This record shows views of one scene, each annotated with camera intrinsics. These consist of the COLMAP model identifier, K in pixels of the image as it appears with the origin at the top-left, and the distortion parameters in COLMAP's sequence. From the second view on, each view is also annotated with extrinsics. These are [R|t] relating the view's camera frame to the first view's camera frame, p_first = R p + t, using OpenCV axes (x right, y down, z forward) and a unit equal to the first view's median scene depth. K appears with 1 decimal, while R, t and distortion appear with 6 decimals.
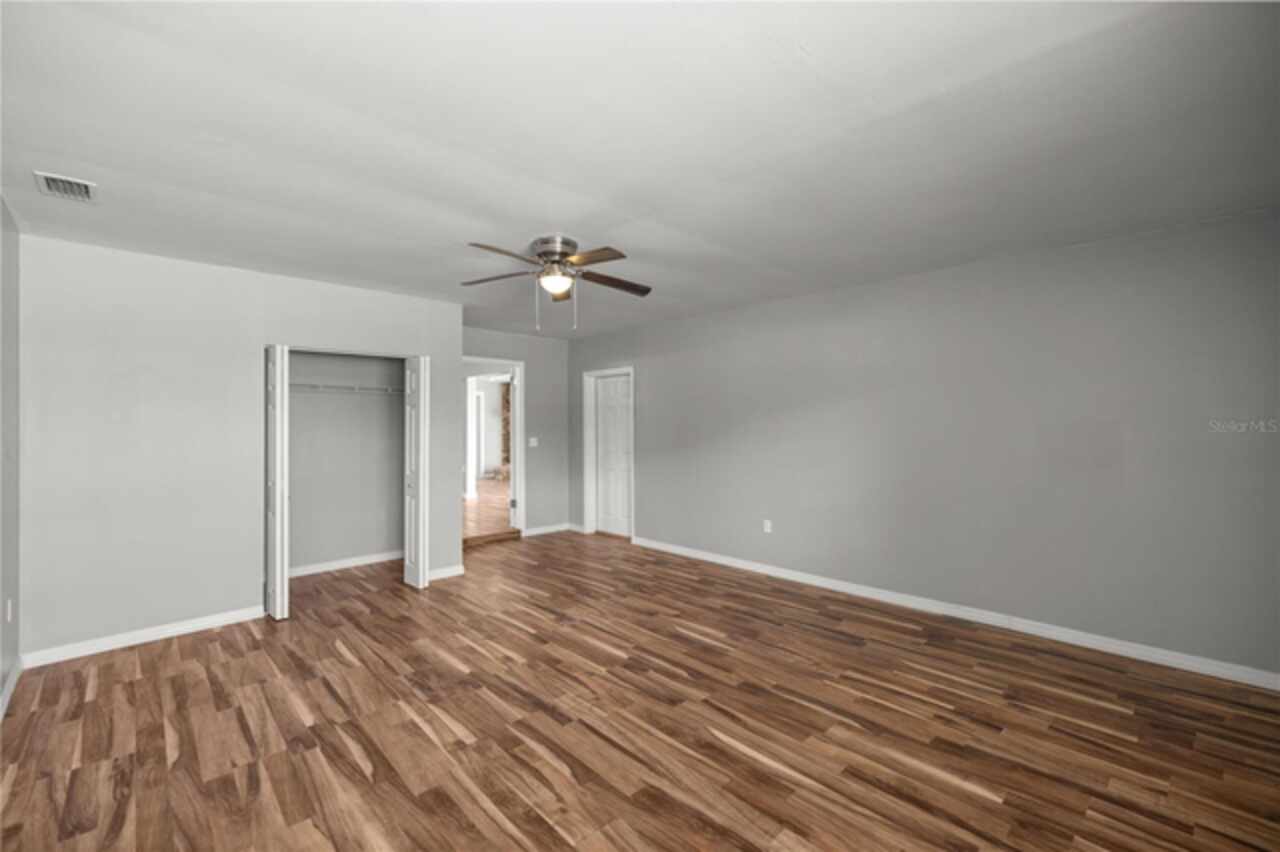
lens RADIAL K [[537.3, 0, 647.9], [0, 537.3, 430.9], [0, 0, 1]] dist [-0.000214, -0.000131]
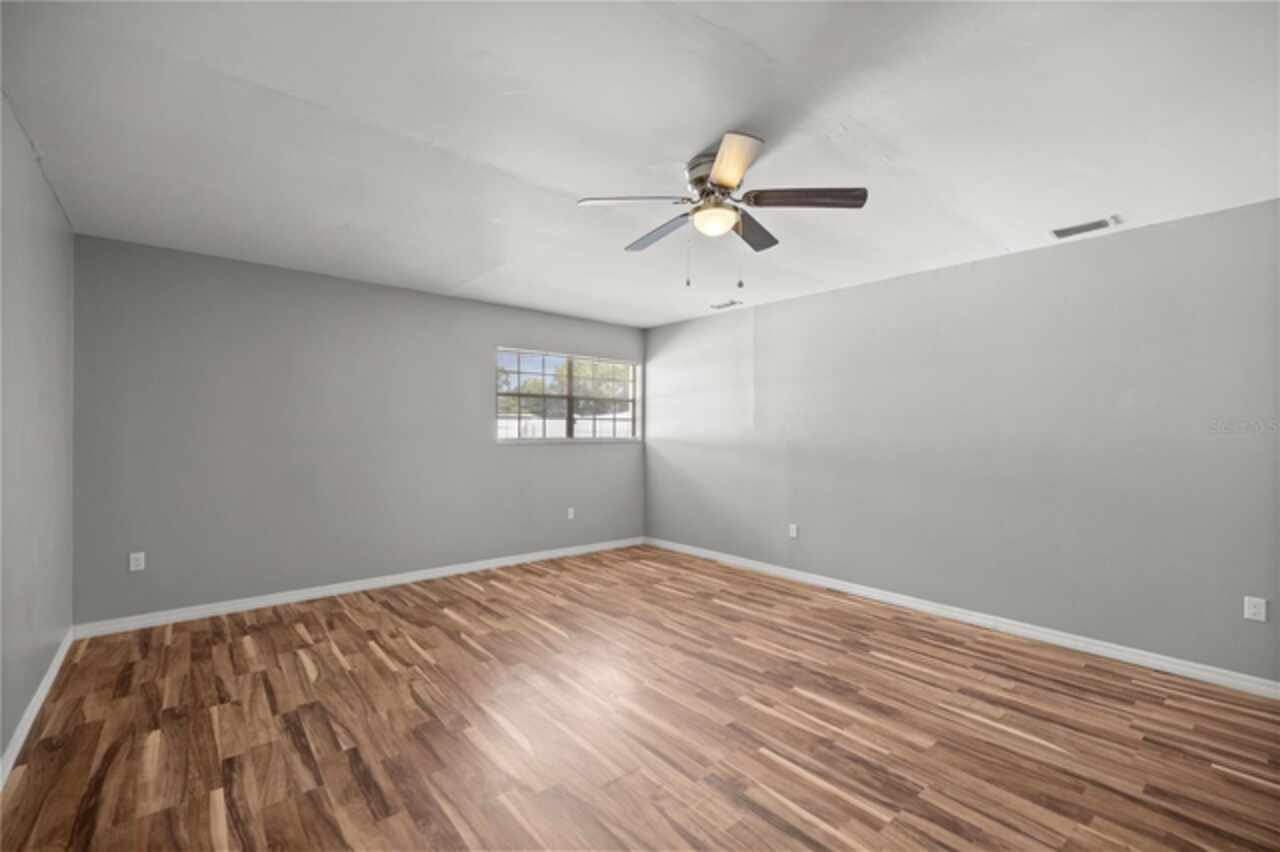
lens RADIAL K [[537.3, 0, 647.9], [0, 537.3, 430.9], [0, 0, 1]] dist [-0.000214, -0.000131]
pose [[-0.998557, -0.001886, 0.053672, -0.144219], [-0.001441, 0.999964, 0.008330, 0.006480], [-0.053686, 0.008240, -0.998524, 2.081972]]
